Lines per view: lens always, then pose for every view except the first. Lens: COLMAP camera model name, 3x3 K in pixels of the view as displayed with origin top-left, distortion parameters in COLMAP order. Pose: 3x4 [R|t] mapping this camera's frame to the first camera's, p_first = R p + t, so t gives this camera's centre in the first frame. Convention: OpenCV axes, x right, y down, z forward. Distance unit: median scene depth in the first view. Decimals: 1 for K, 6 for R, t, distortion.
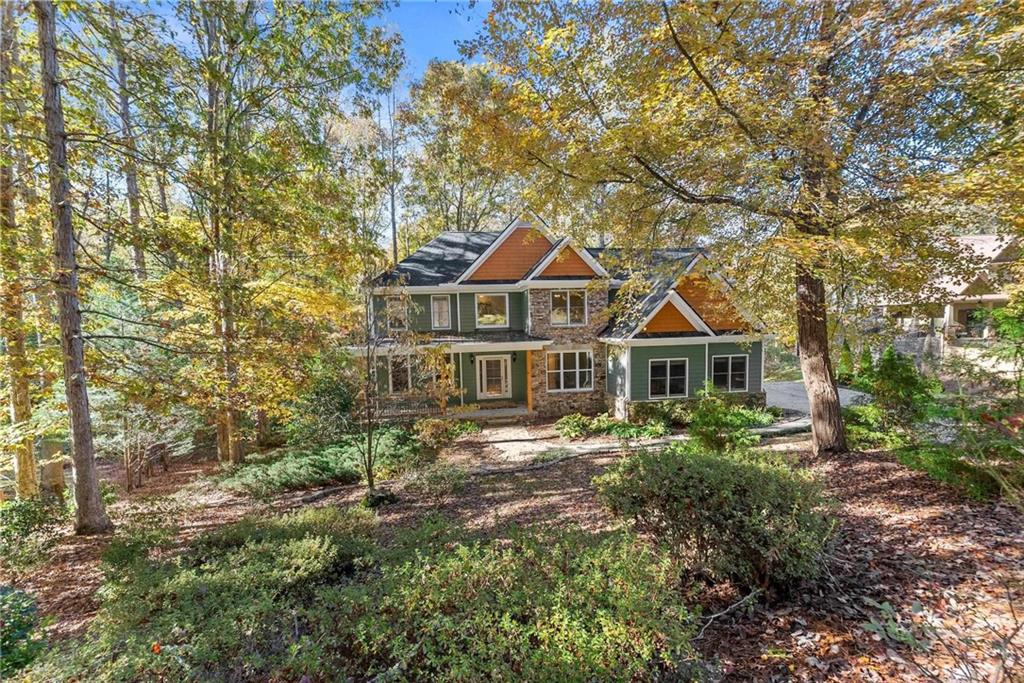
lens RADIAL K [[438.3, 0, 522.0], [0, 438.3, 337.7], [0, 0, 1]] dist [-0.003591, -0.000130]
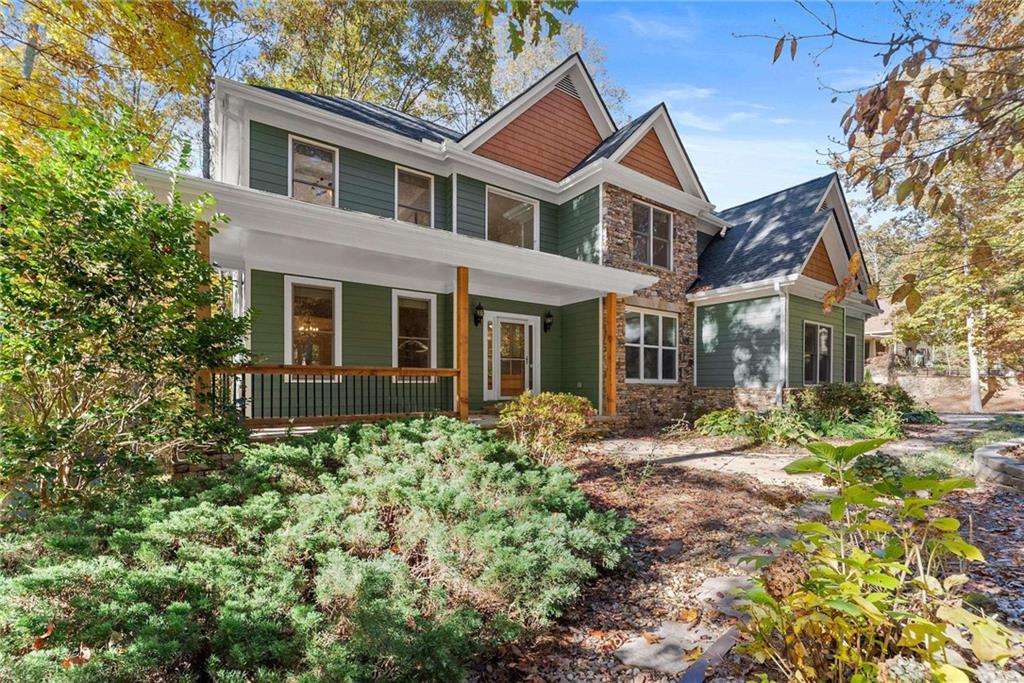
lens RADIAL K [[438.3, 0, 529.8], [0, 438.3, 386.7], [0, 0, 1]] dist [-0.003591, -0.000130]
pose [[0.897085, 0.029854, 0.440849, -0.301294], [-0.014808, 0.999186, -0.037530, 0.159697], [-0.441611, 0.027140, 0.896796, 0.594609]]
